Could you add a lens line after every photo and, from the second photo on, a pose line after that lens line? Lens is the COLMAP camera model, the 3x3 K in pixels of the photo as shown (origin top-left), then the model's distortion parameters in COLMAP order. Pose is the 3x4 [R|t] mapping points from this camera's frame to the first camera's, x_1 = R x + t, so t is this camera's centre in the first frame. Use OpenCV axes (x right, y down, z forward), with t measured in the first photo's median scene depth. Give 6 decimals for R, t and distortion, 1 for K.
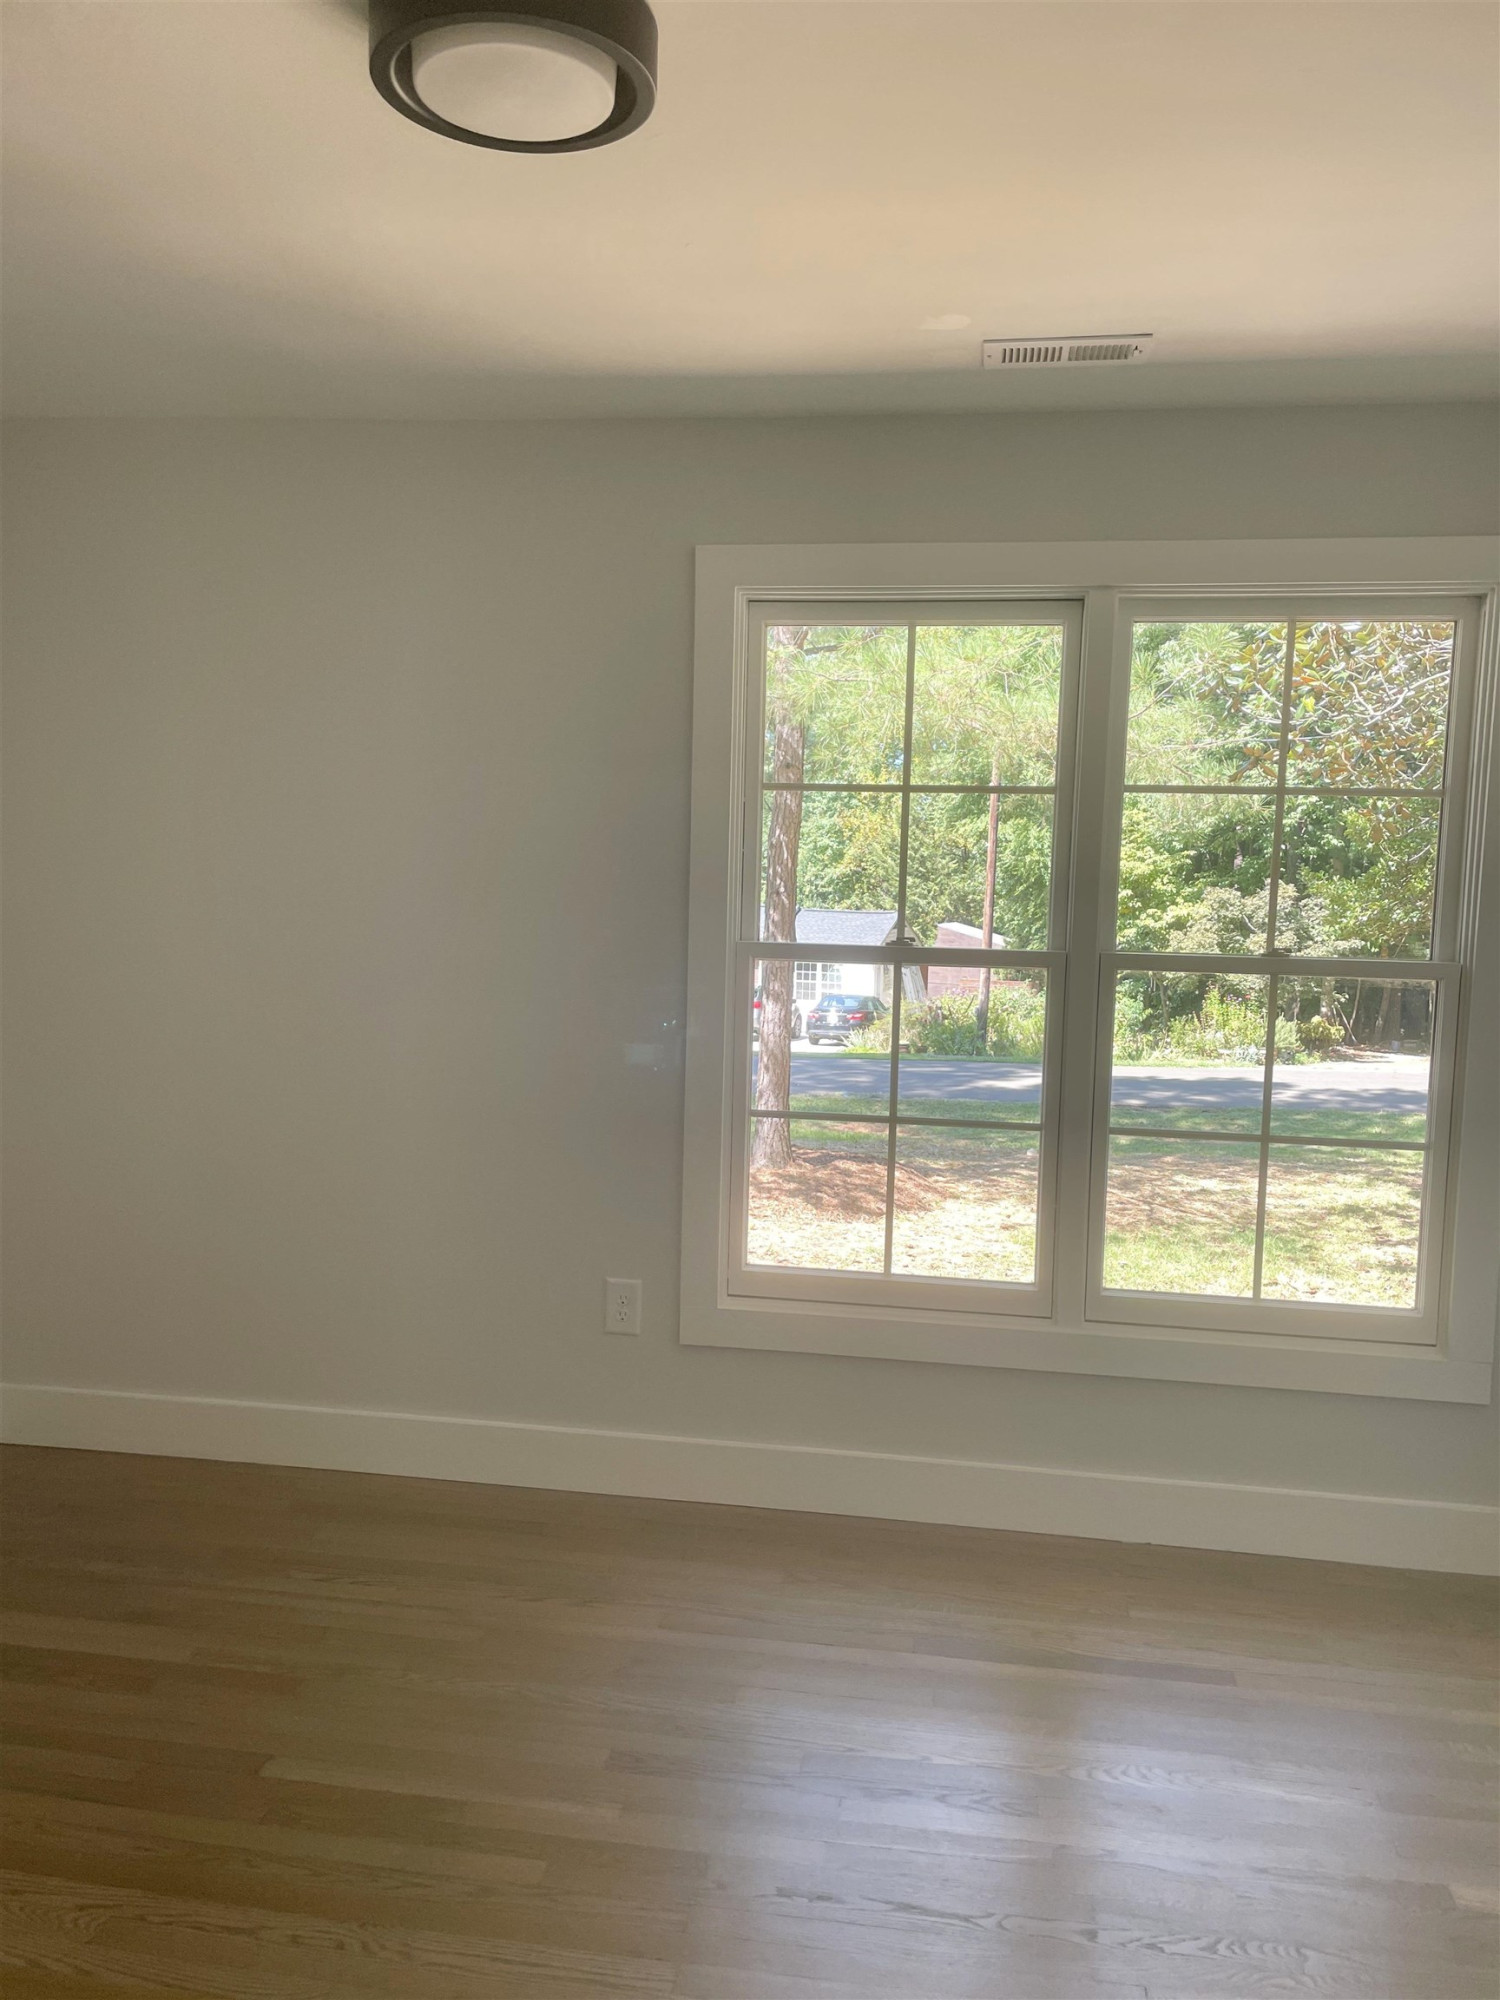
lens RADIAL K [[1488.8, 0, 761.9], [0, 1488.8, 1005.9], [0, 0, 1]] dist [0.089810, -0.120885]
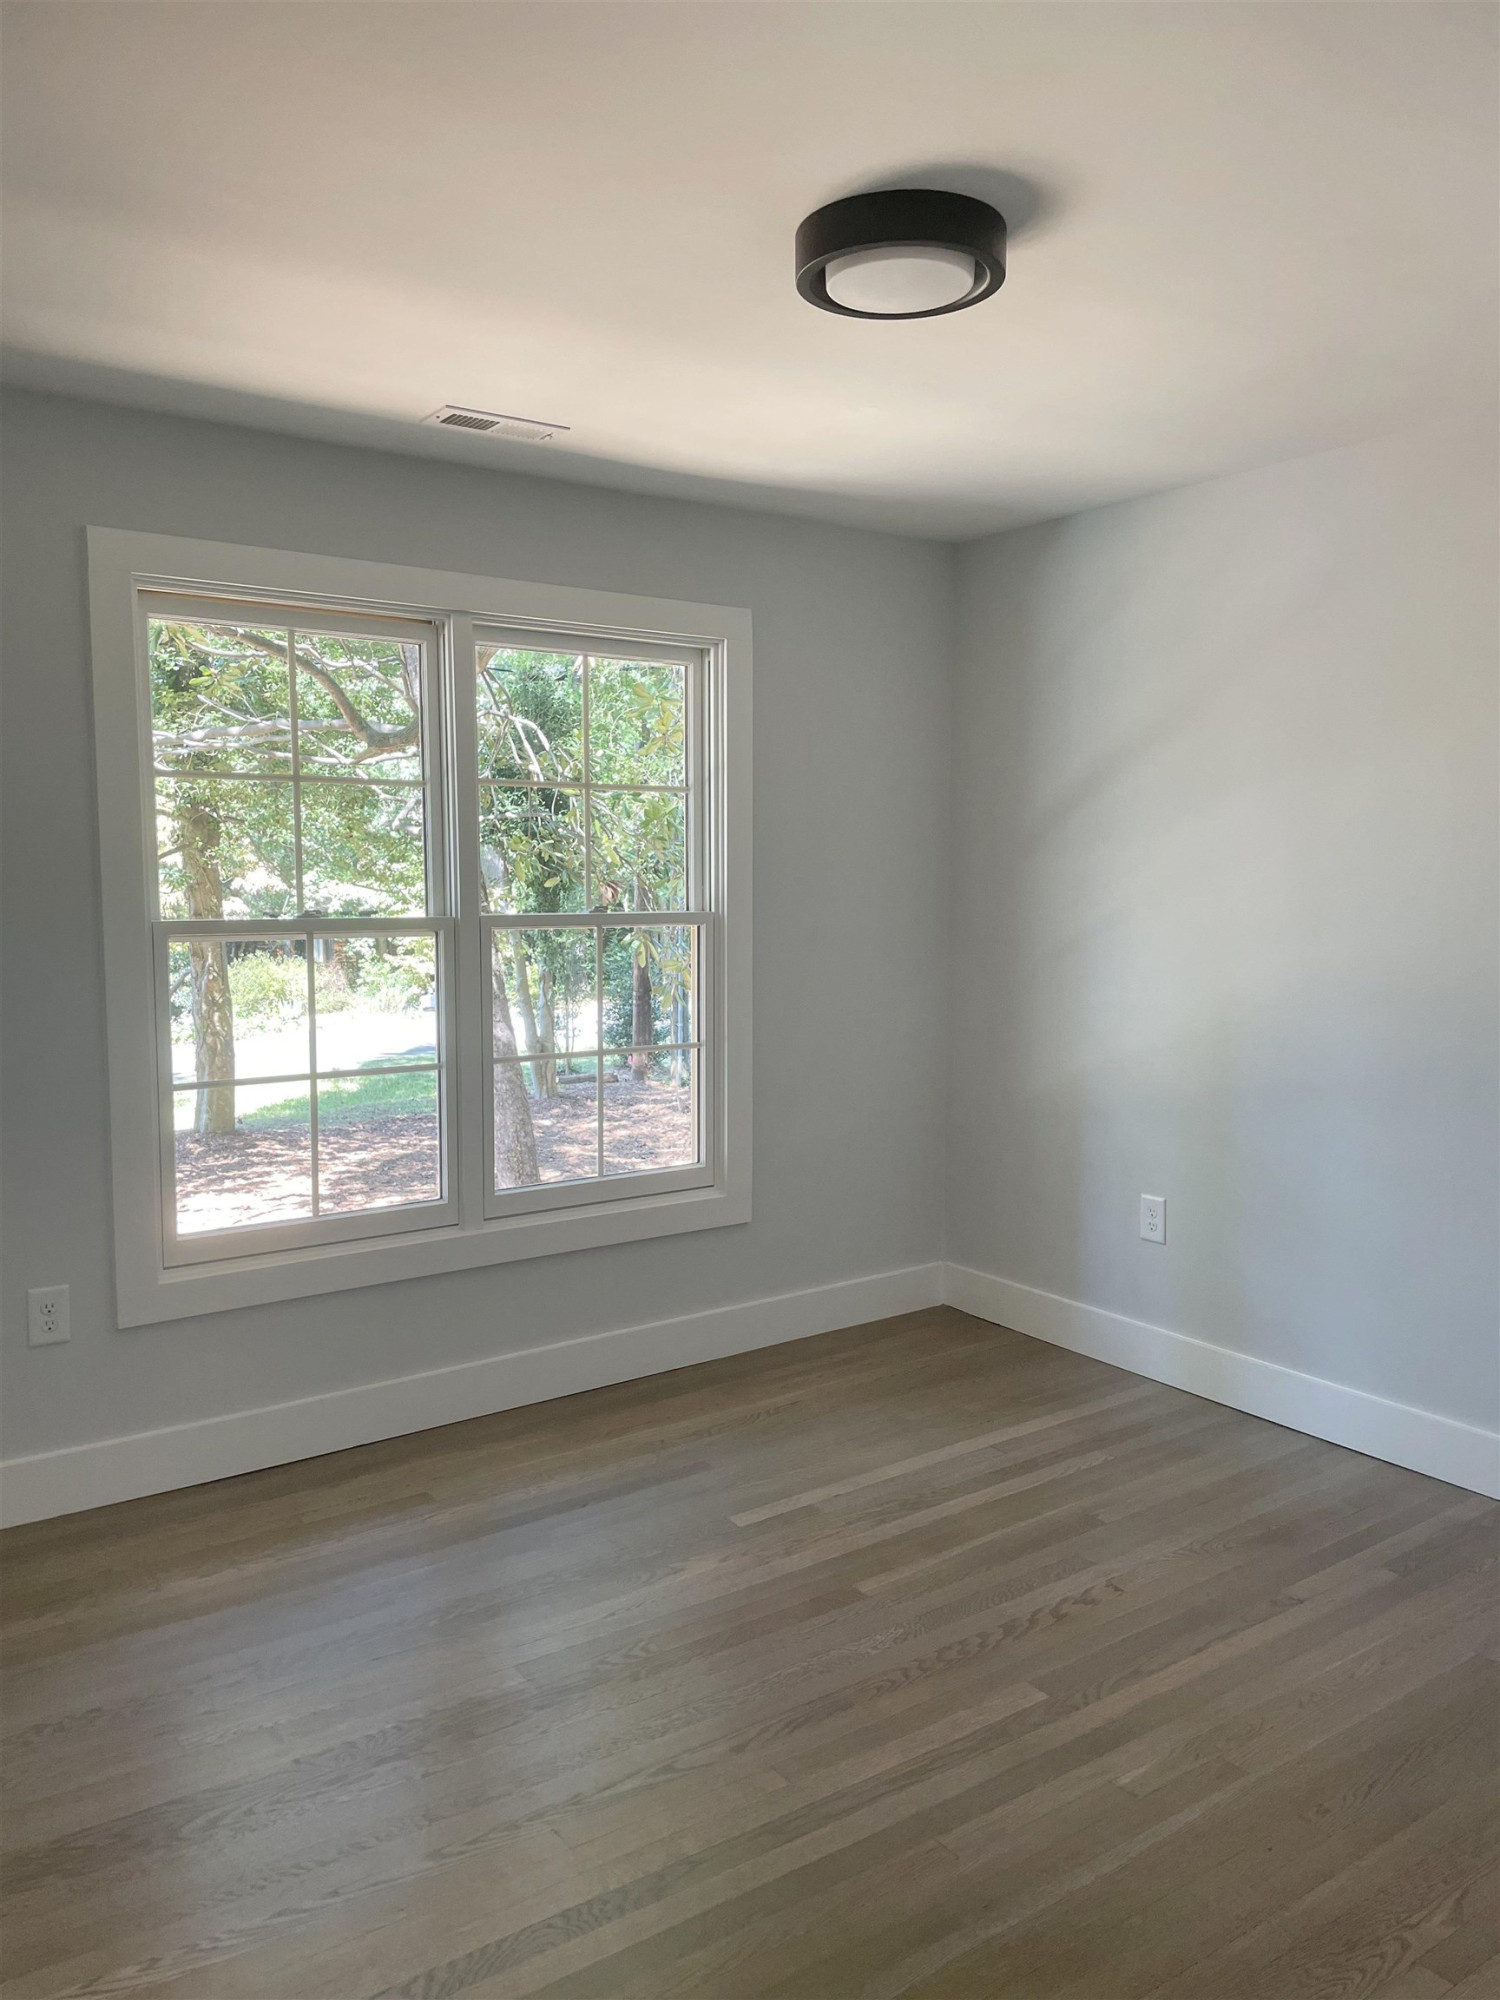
lens RADIAL K [[1439.9, 0, 749.6], [0, 1439.9, 1033.4], [0, 0, 1]] dist [-0.000278, -0.097333]
pose [[0.705638, -0.098123, 0.701746, -0.429757], [0.074828, 0.995147, 0.063905, 0.000174], [-0.704610, 0.007416, 0.709556, 0.024229]]
